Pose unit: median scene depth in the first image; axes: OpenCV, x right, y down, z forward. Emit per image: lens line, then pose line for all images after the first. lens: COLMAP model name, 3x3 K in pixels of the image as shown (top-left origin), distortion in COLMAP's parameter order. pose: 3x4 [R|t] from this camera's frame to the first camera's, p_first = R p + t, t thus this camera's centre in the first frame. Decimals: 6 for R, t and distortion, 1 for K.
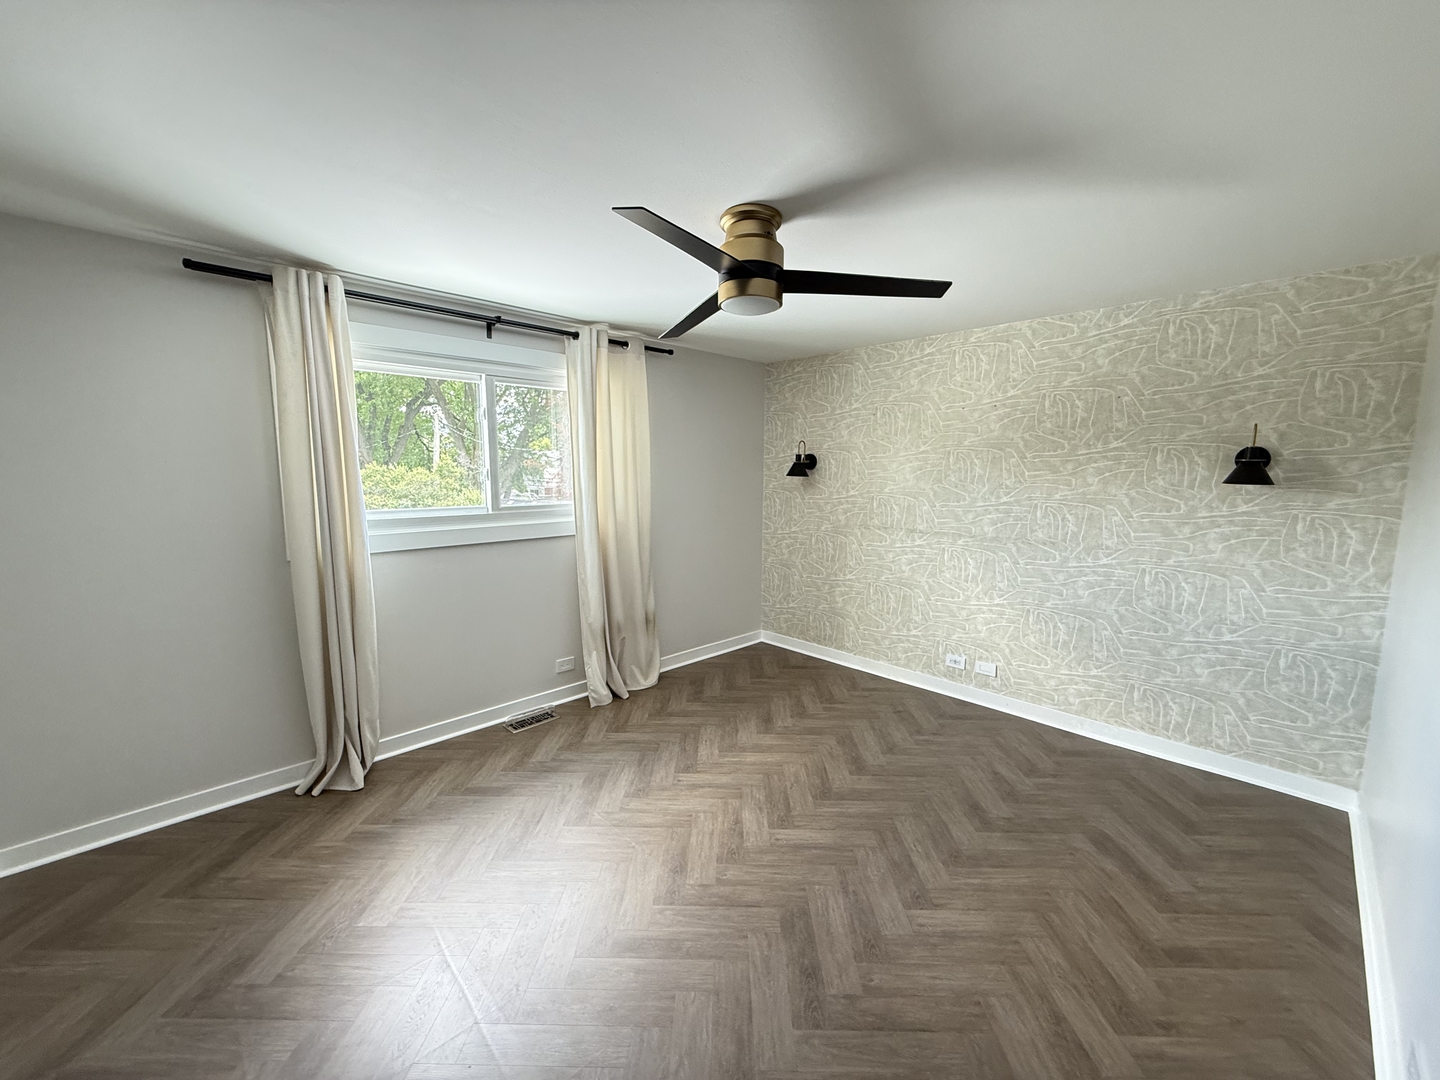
lens RADIAL K [[573.2, 0, 713.4], [0, 573.2, 539.0], [0, 0, 1]] dist [-0.000668, 0.000218]
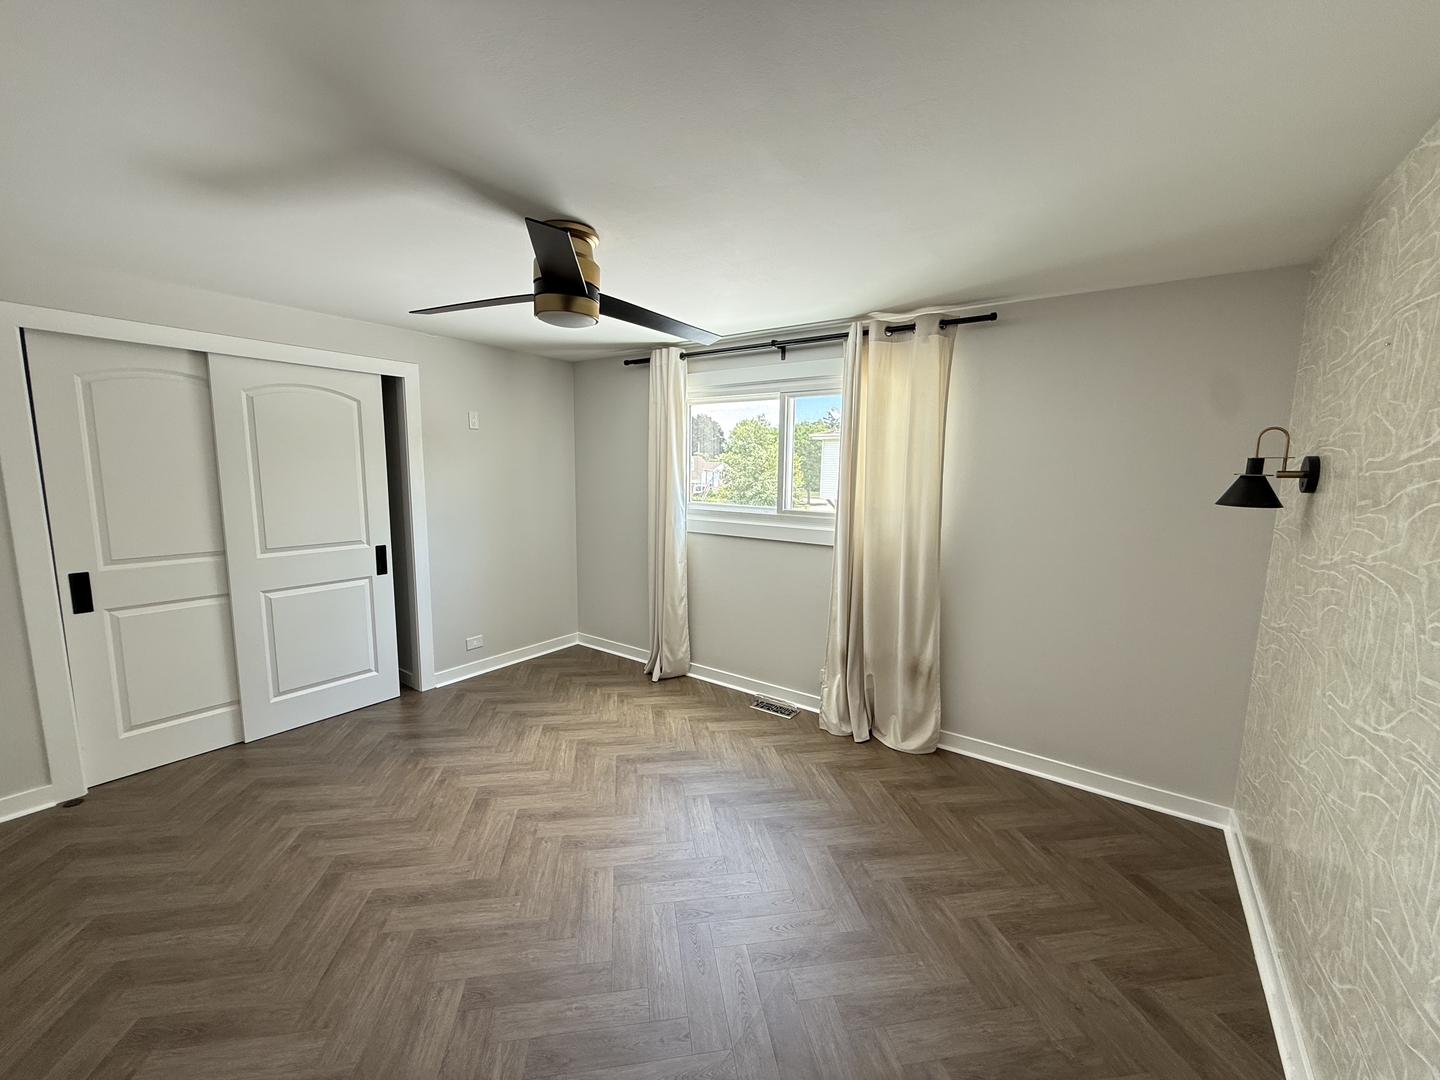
lens RADIAL K [[573.2, 0, 714.8], [0, 573.2, 534.9], [0, 0, 1]] dist [-0.000668, 0.000218]
pose [[0.179171, 0.119784, -0.976499, 0.716376], [-0.135110, 0.986152, 0.096178, -0.099261], [0.974496, 0.114703, 0.192873, 0.680527]]
